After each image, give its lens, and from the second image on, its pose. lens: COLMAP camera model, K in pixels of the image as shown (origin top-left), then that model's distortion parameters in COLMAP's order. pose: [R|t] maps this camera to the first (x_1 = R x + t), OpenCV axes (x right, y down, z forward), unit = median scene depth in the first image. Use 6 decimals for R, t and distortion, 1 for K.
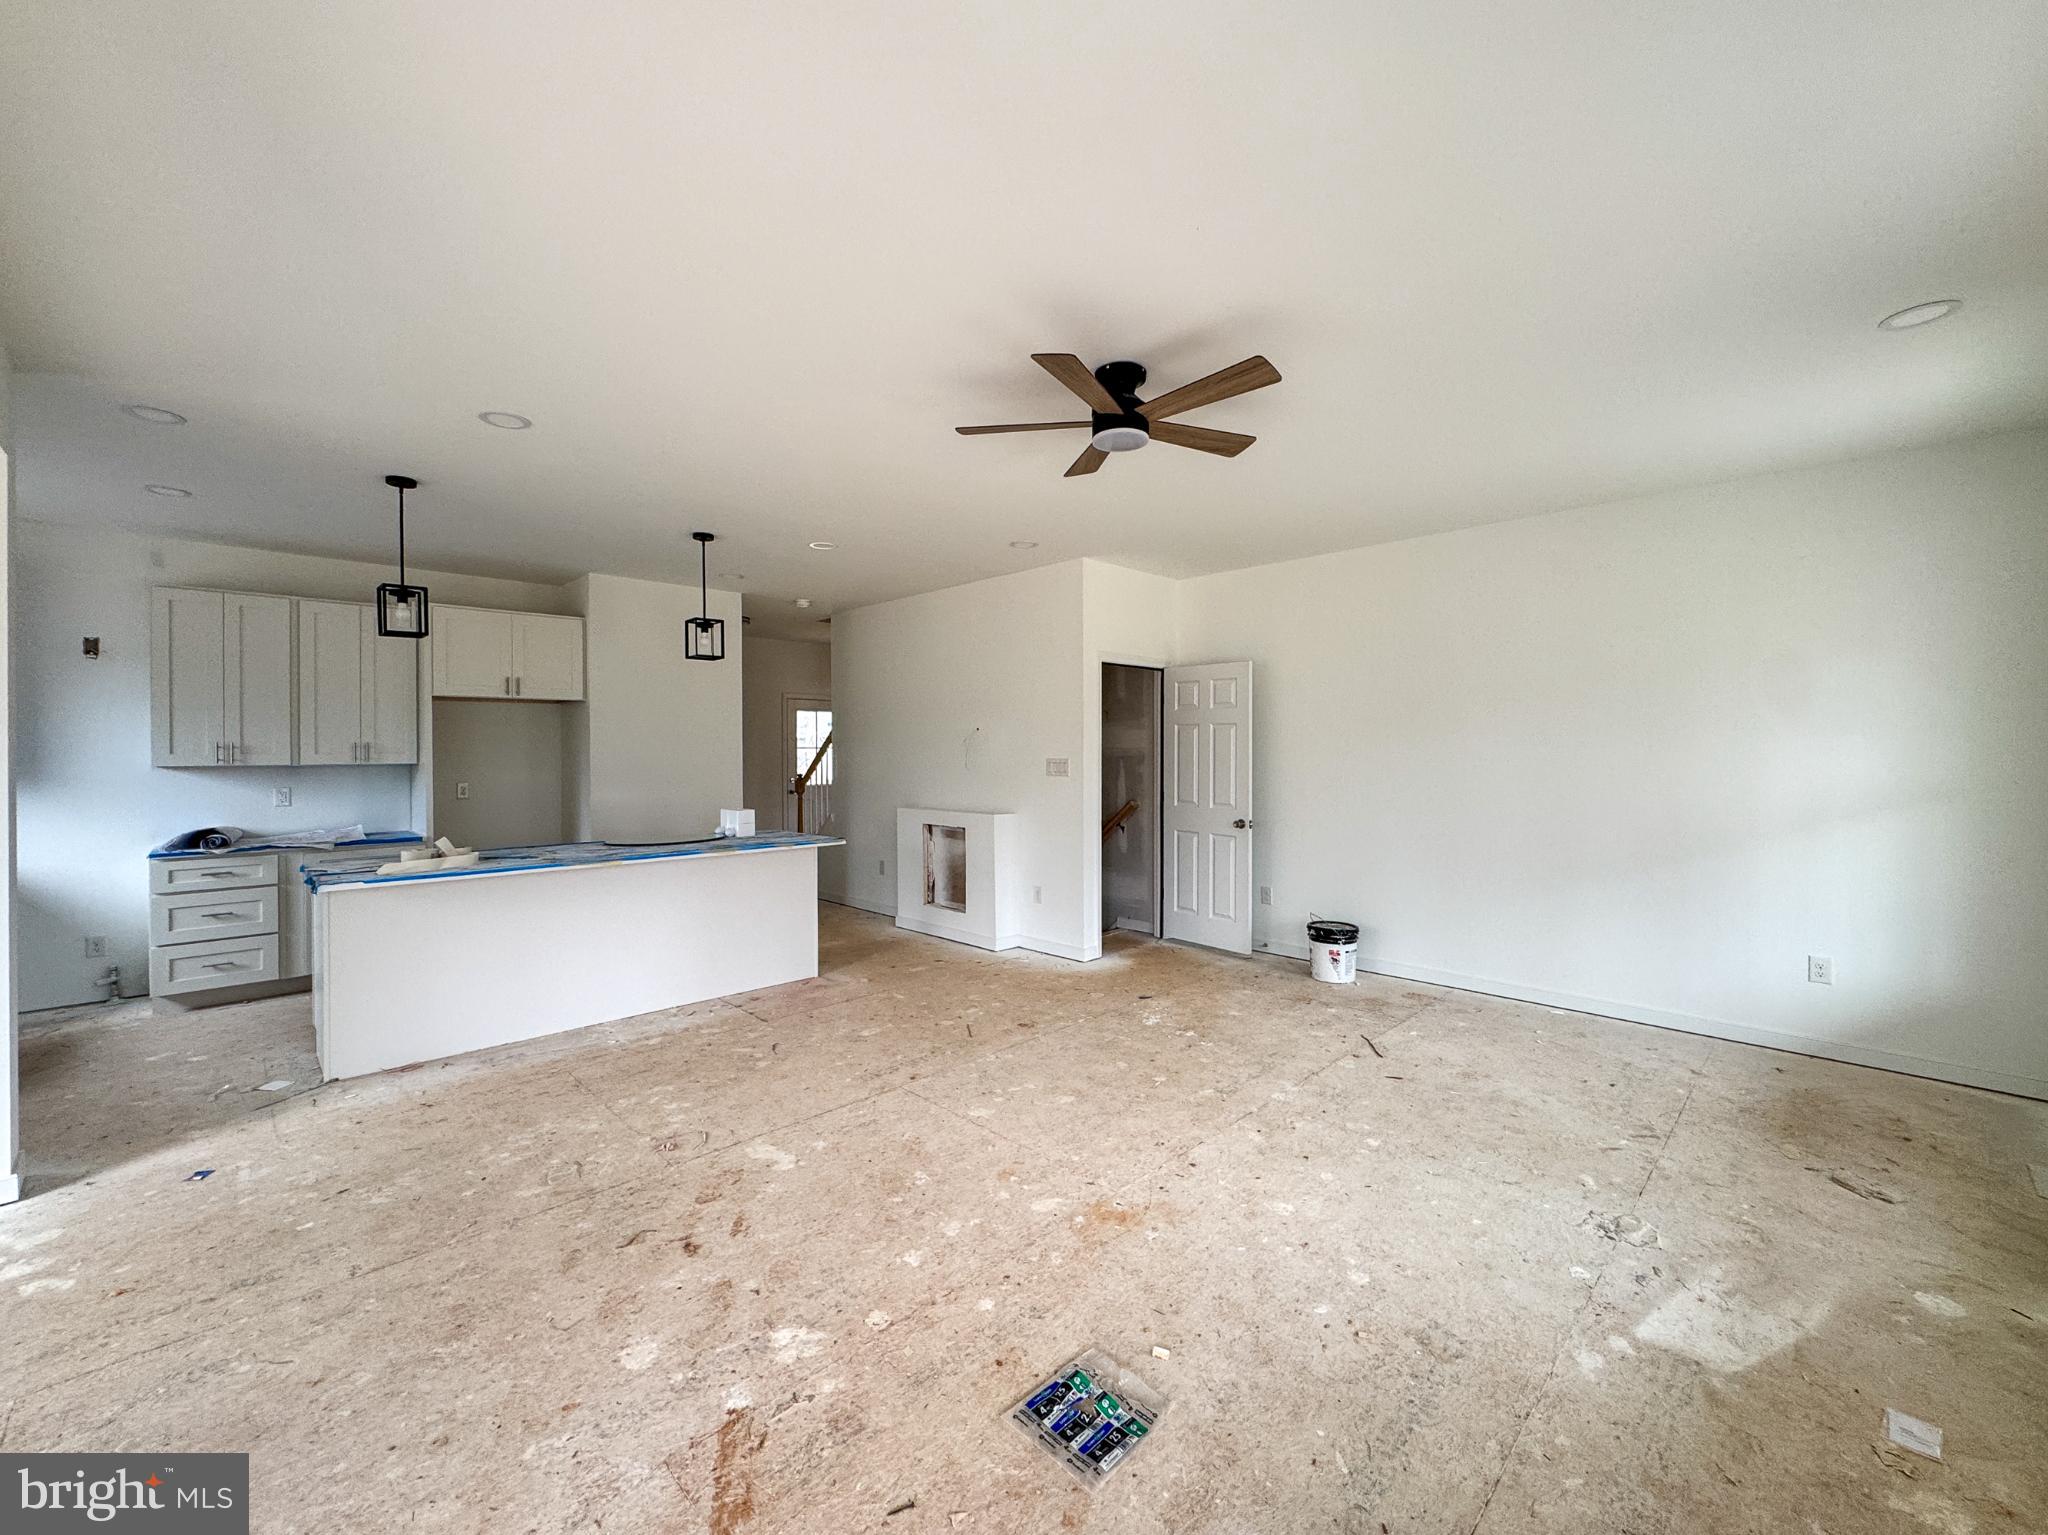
lens RADIAL K [[831.8, 0, 1020.9], [0, 831.8, 750.6], [0, 0, 1]] dist [-0.003062, -0.000145]
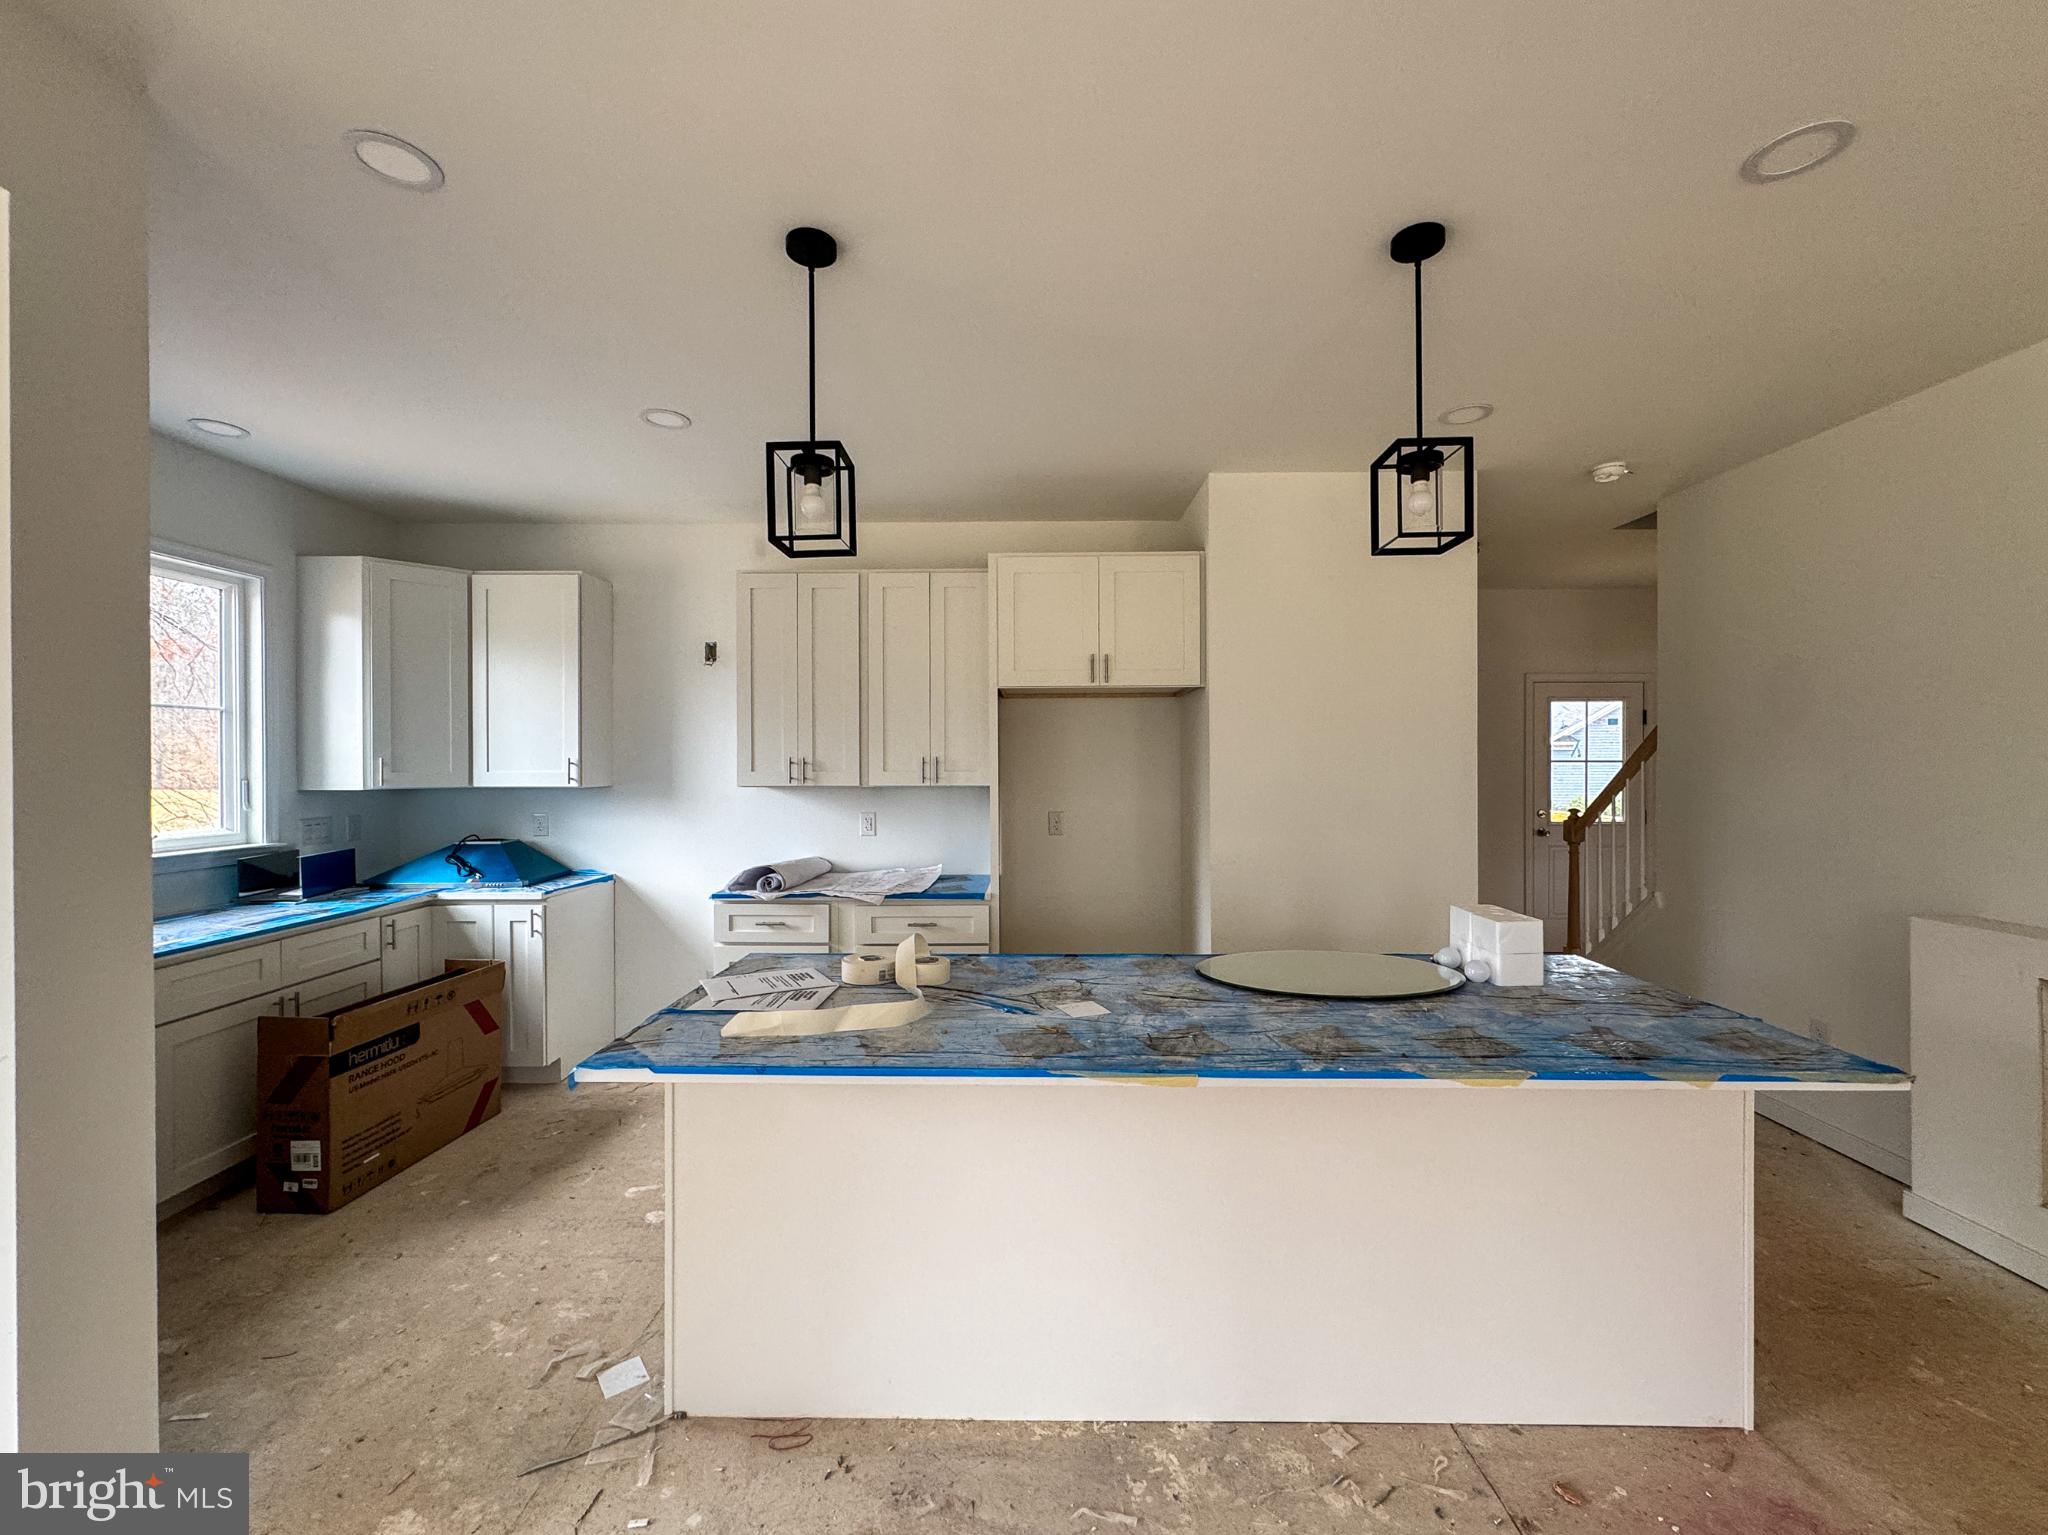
lens RADIAL K [[815.7, 0, 1024.0], [0, 815.7, 767.5], [0, 0, 1]] dist [-0.003537, 0.000031]
pose [[0.710459, 0.006054, -0.703712, -0.266730], [-0.001177, 0.999972, 0.007414, -0.006687], [0.703737, -0.004439, 0.710446, 0.654428]]
